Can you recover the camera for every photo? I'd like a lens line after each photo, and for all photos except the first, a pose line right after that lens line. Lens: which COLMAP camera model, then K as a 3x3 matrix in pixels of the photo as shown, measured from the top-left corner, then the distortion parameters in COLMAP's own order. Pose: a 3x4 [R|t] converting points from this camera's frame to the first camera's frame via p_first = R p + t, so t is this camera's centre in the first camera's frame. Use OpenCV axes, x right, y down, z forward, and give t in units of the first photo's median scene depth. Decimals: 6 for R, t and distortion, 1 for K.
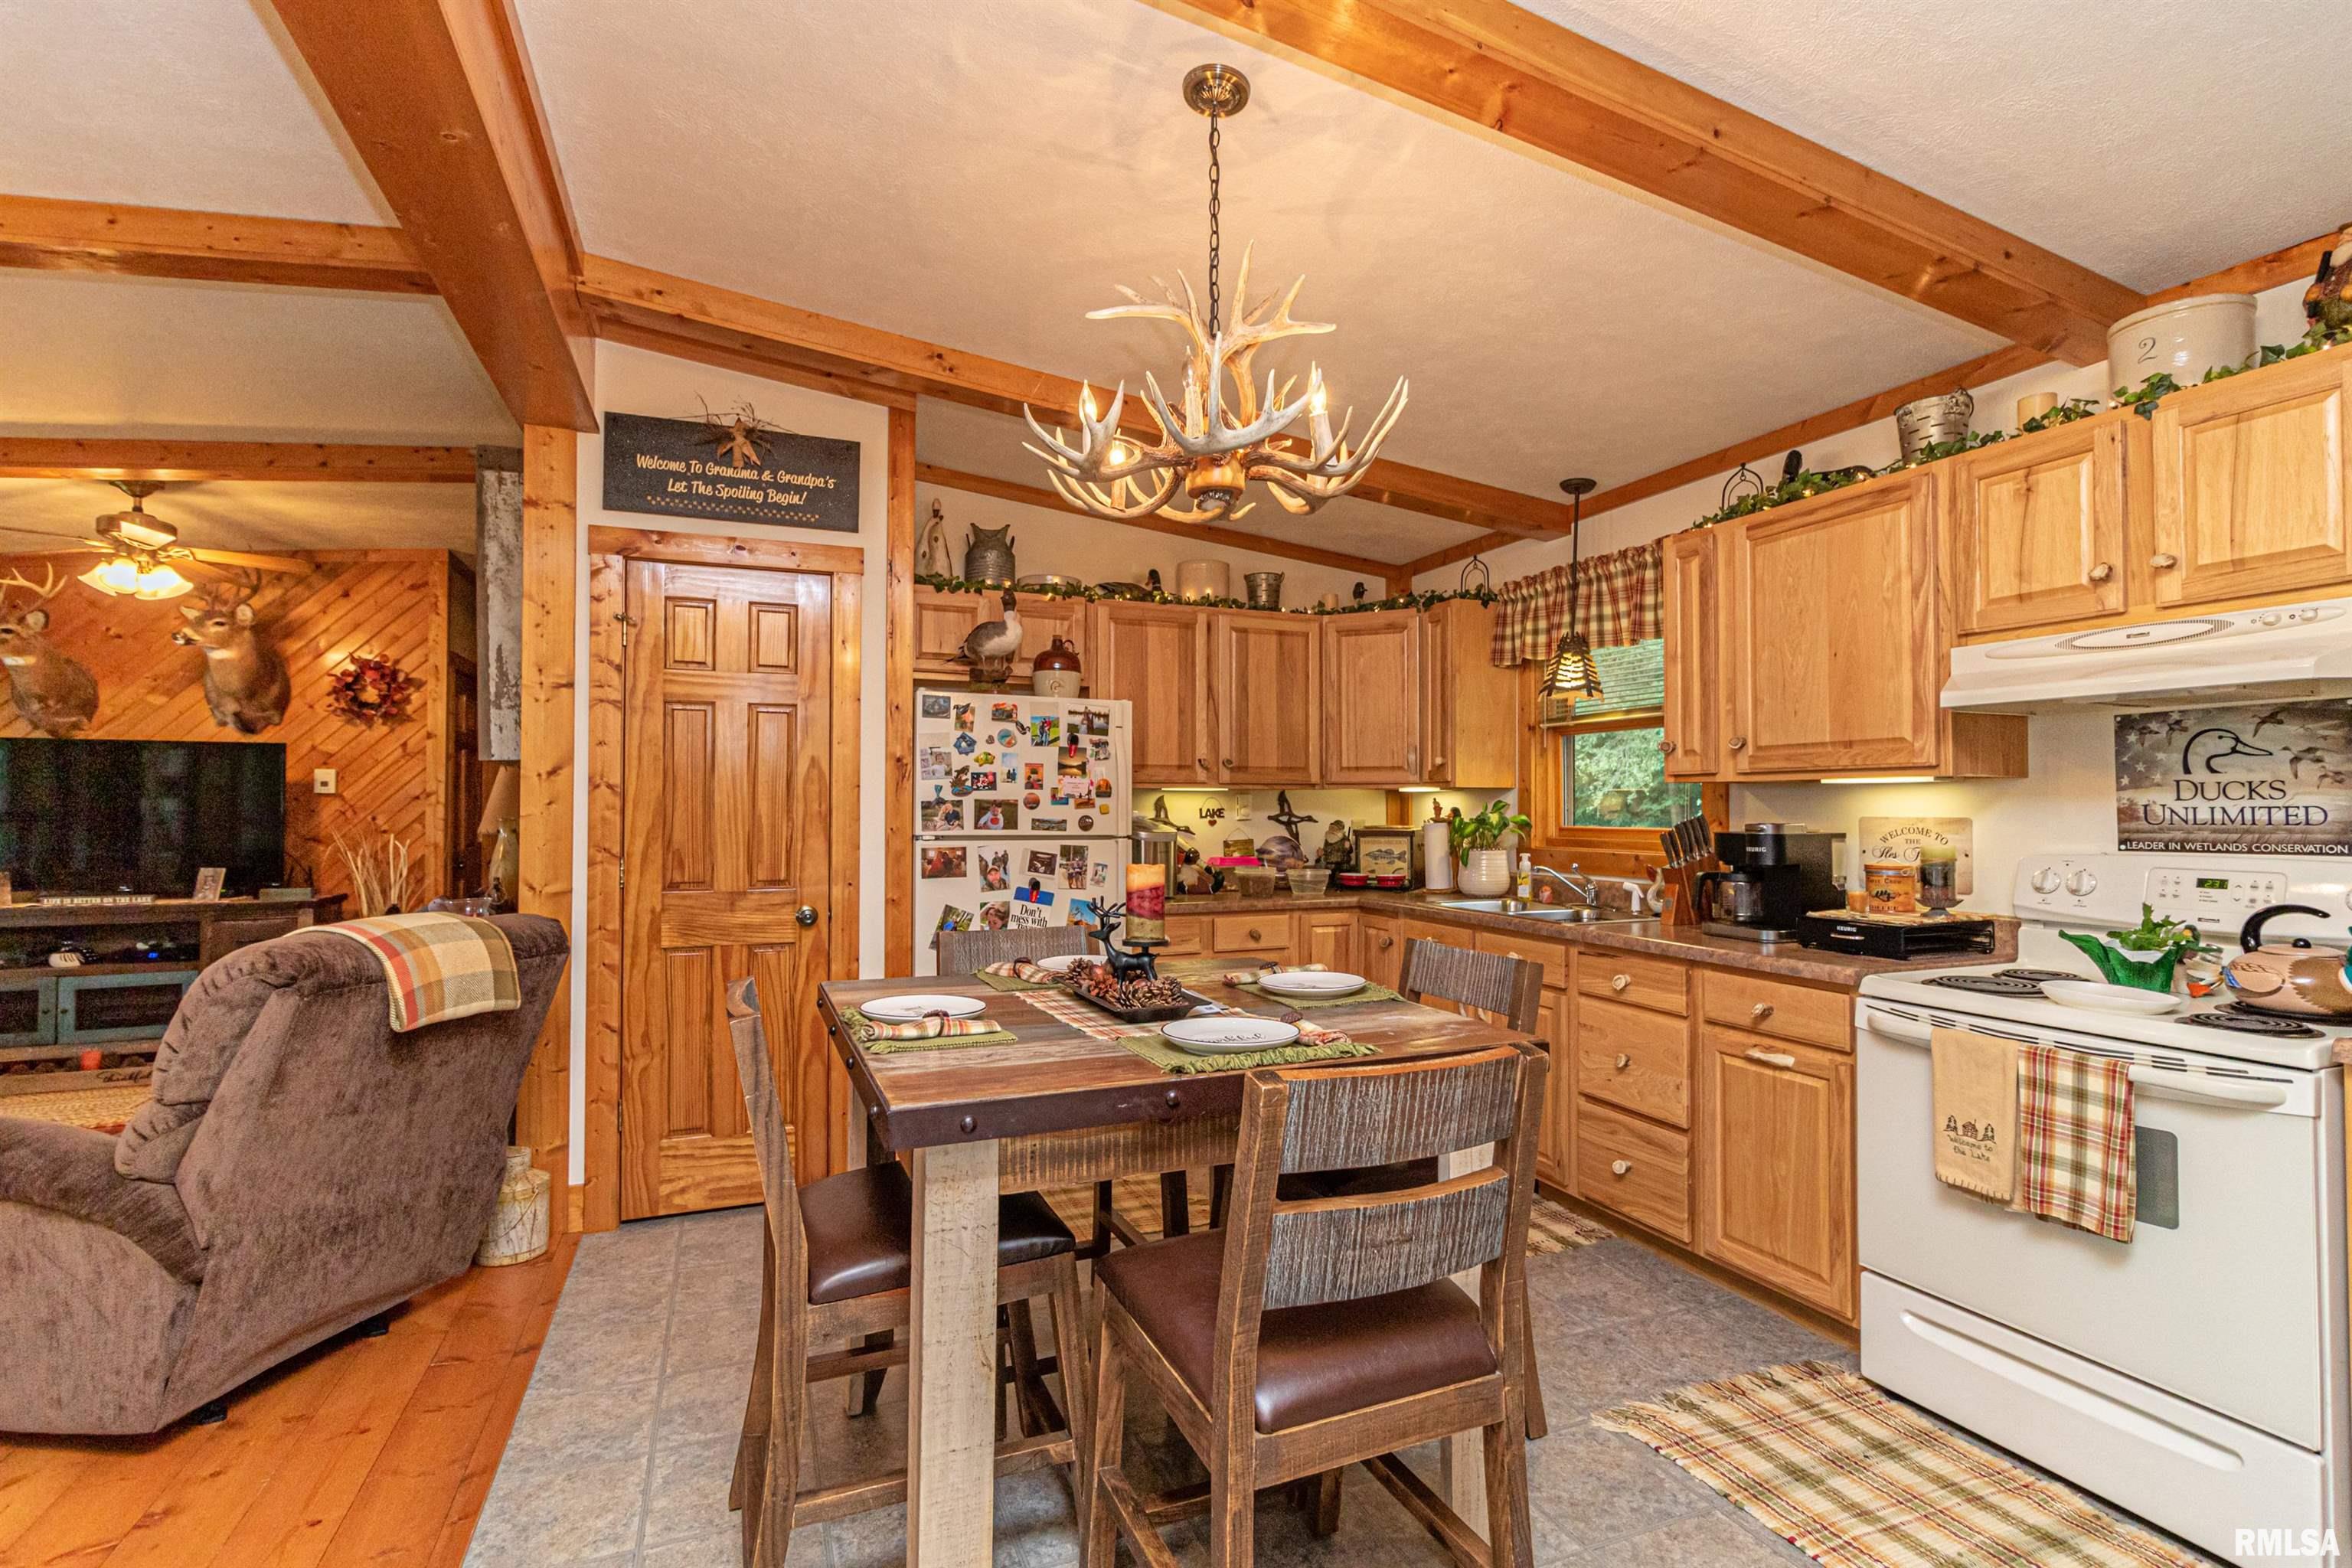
lens RADIAL K [[1080.9, 0, 1174.6], [0, 1080.9, 800.0], [0, 0, 1]] dist [0.001625, 0.000980]
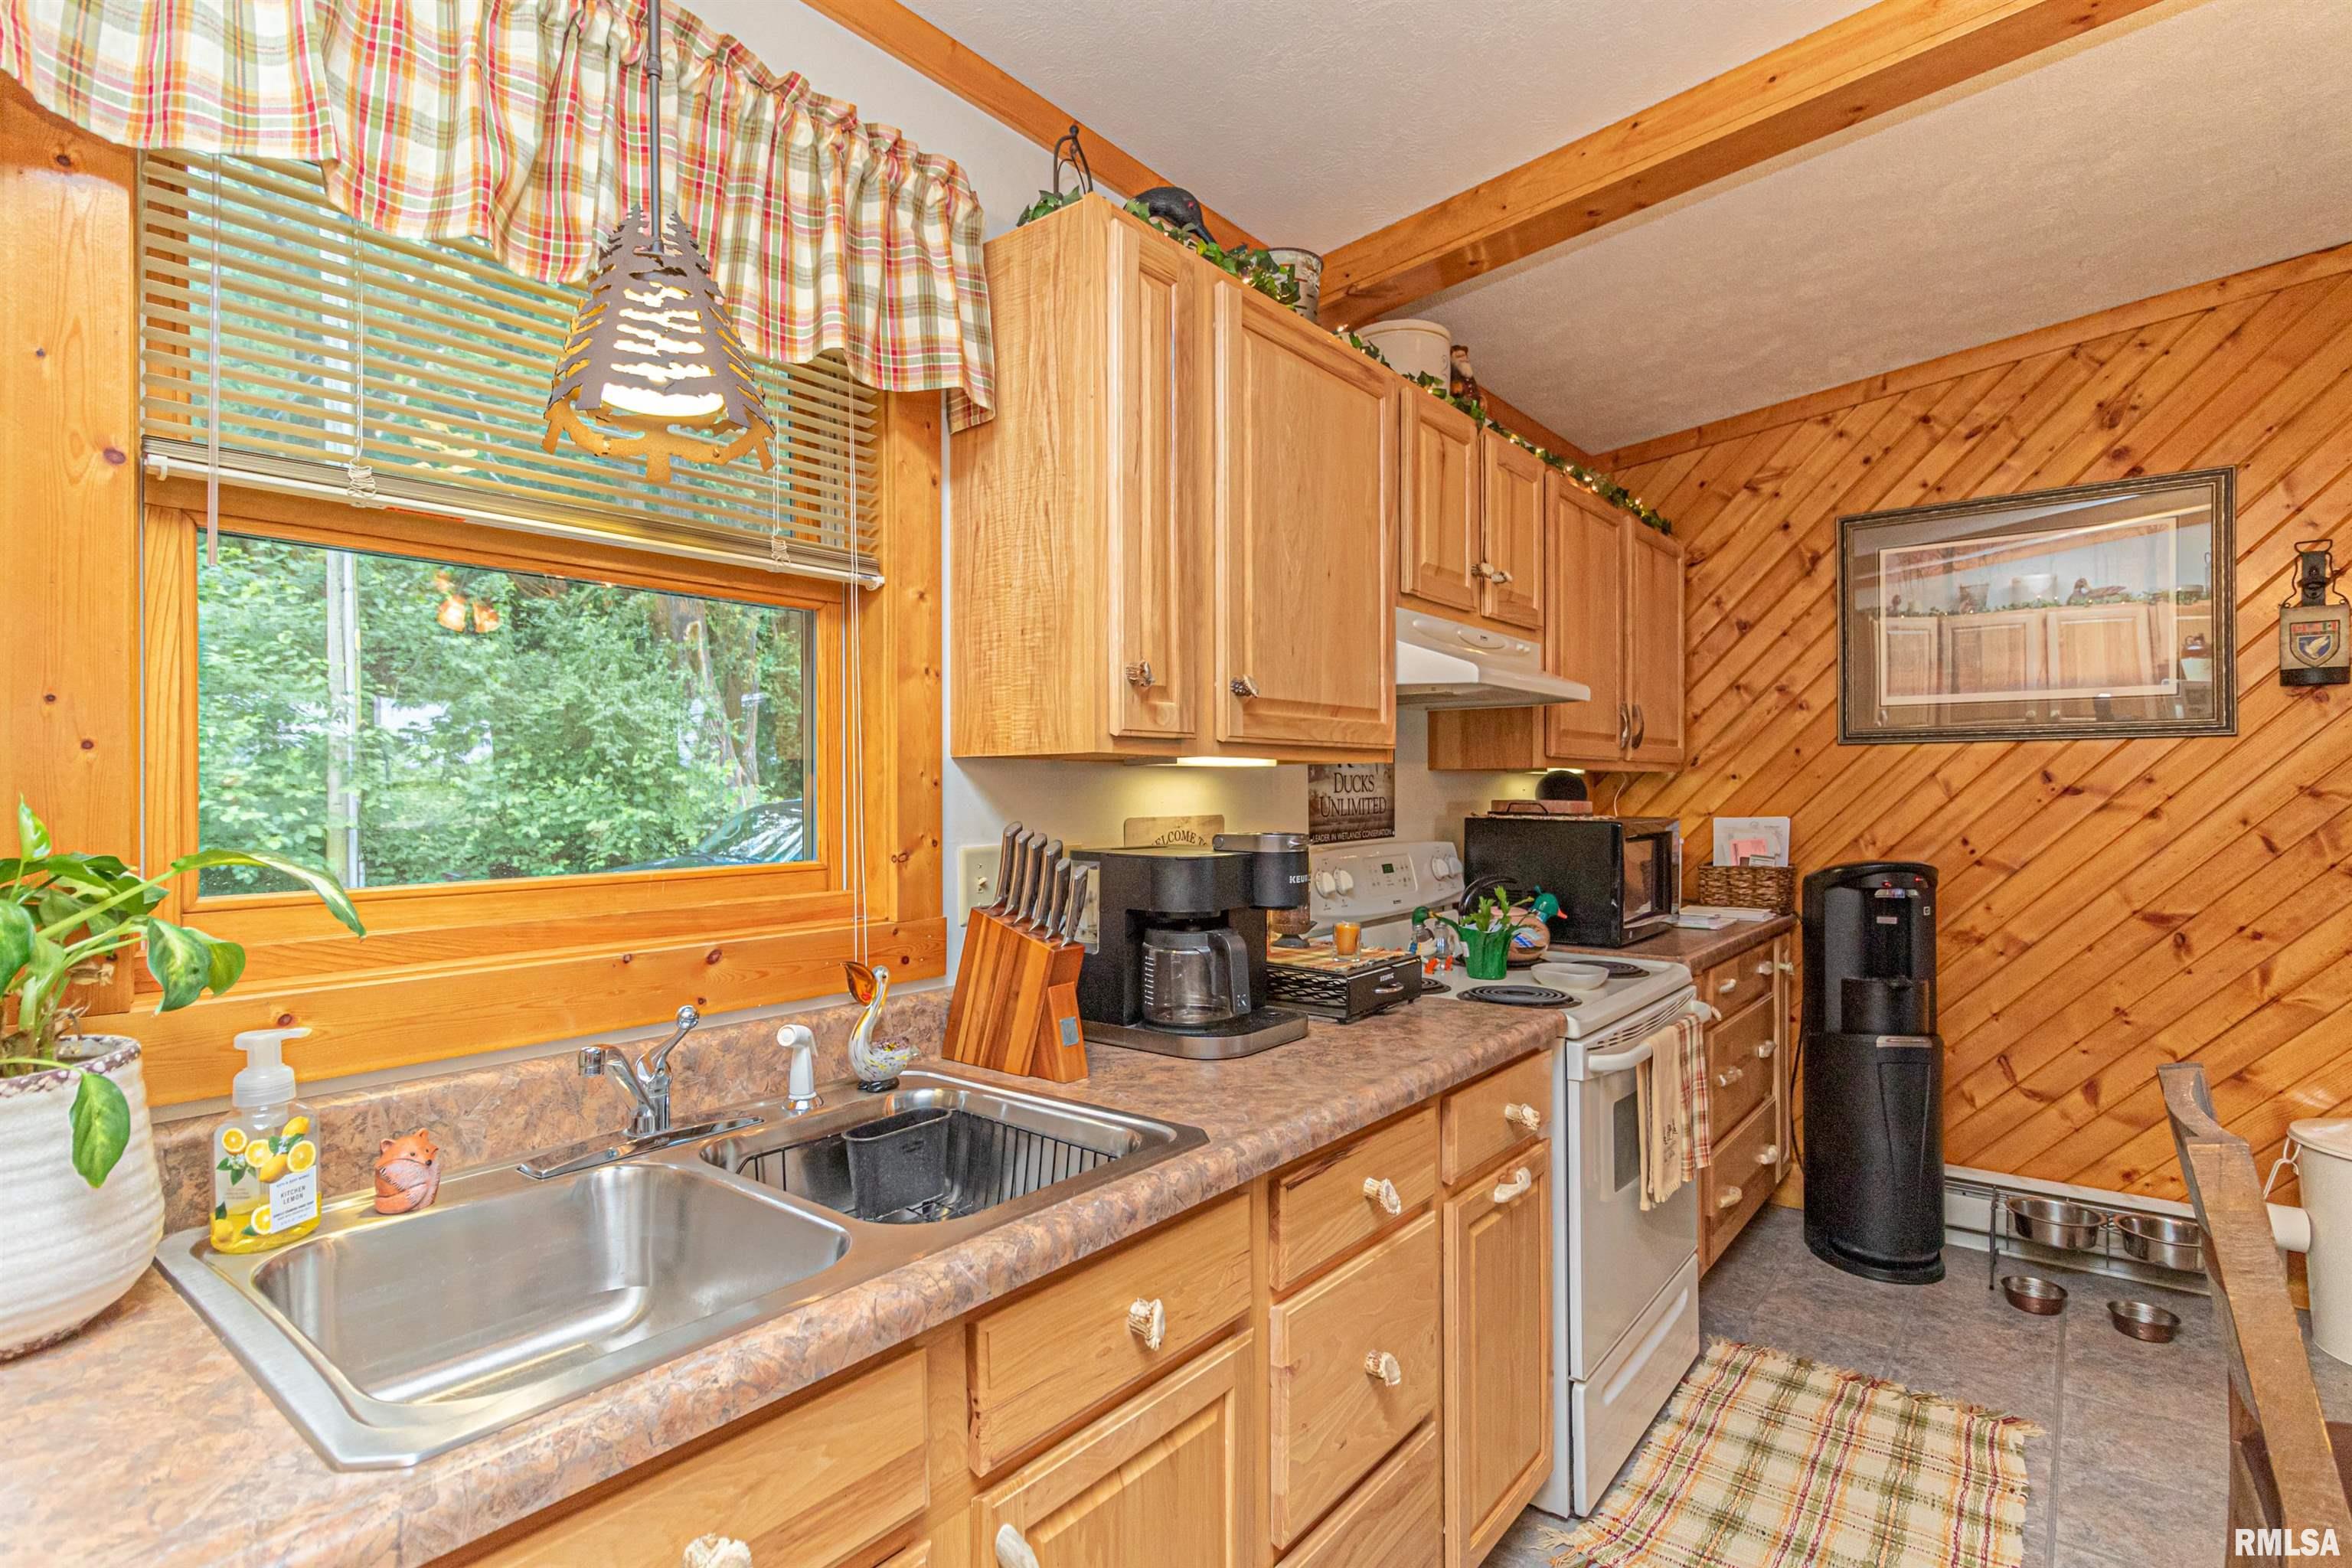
lens RADIAL K [[1193.9, 0, 1181.9], [0, 1193.9, 776.0], [0, 0, 1]] dist [0.005110, 0.000157]
pose [[-0.452782, 0.005261, 0.891606, -0.025144], [0.002022, 0.999986, -0.004874, -0.009271], [-0.891619, -0.000404, -0.452786, 1.573139]]
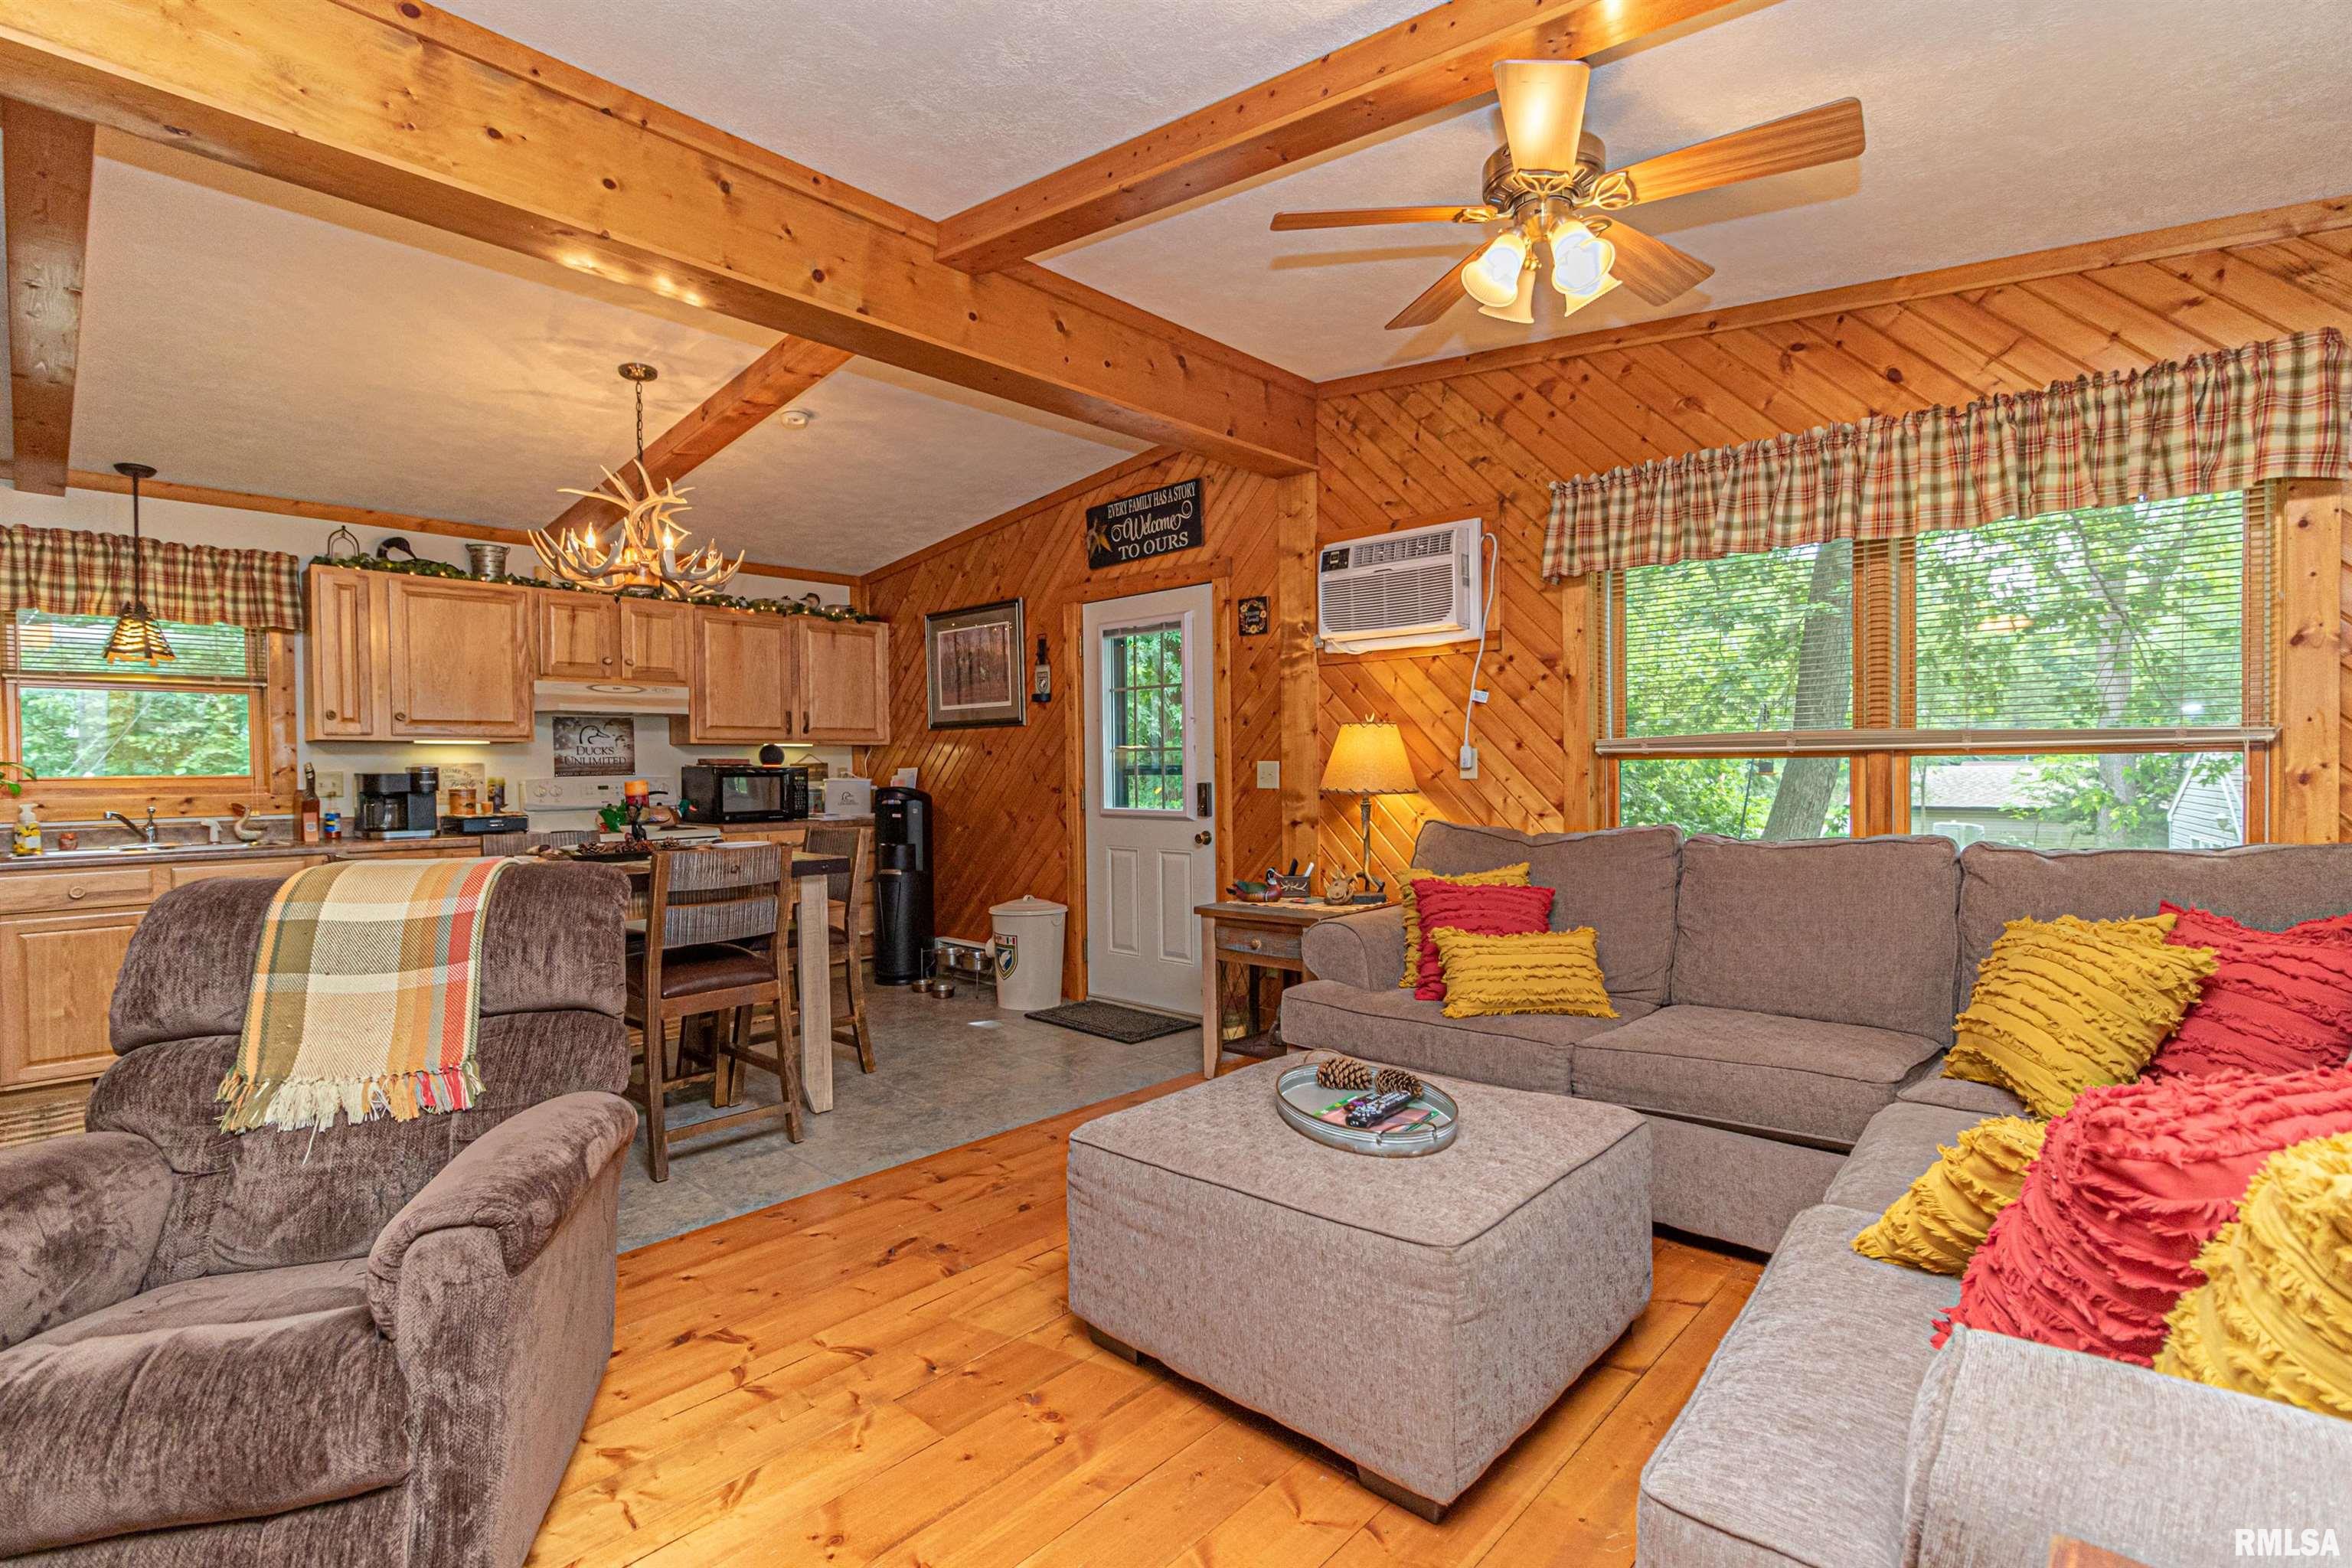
lens RADIAL K [[1080.9, 0, 1164.5], [0, 1080.9, 784.5], [0, 0, 1]] dist [0.001625, 0.000980]
pose [[-0.416285, -0.013326, 0.909137, -1.713536], [0.001055, 0.999885, 0.015140, 0.030295], [-0.909234, 0.007261, -0.416223, 0.794499]]
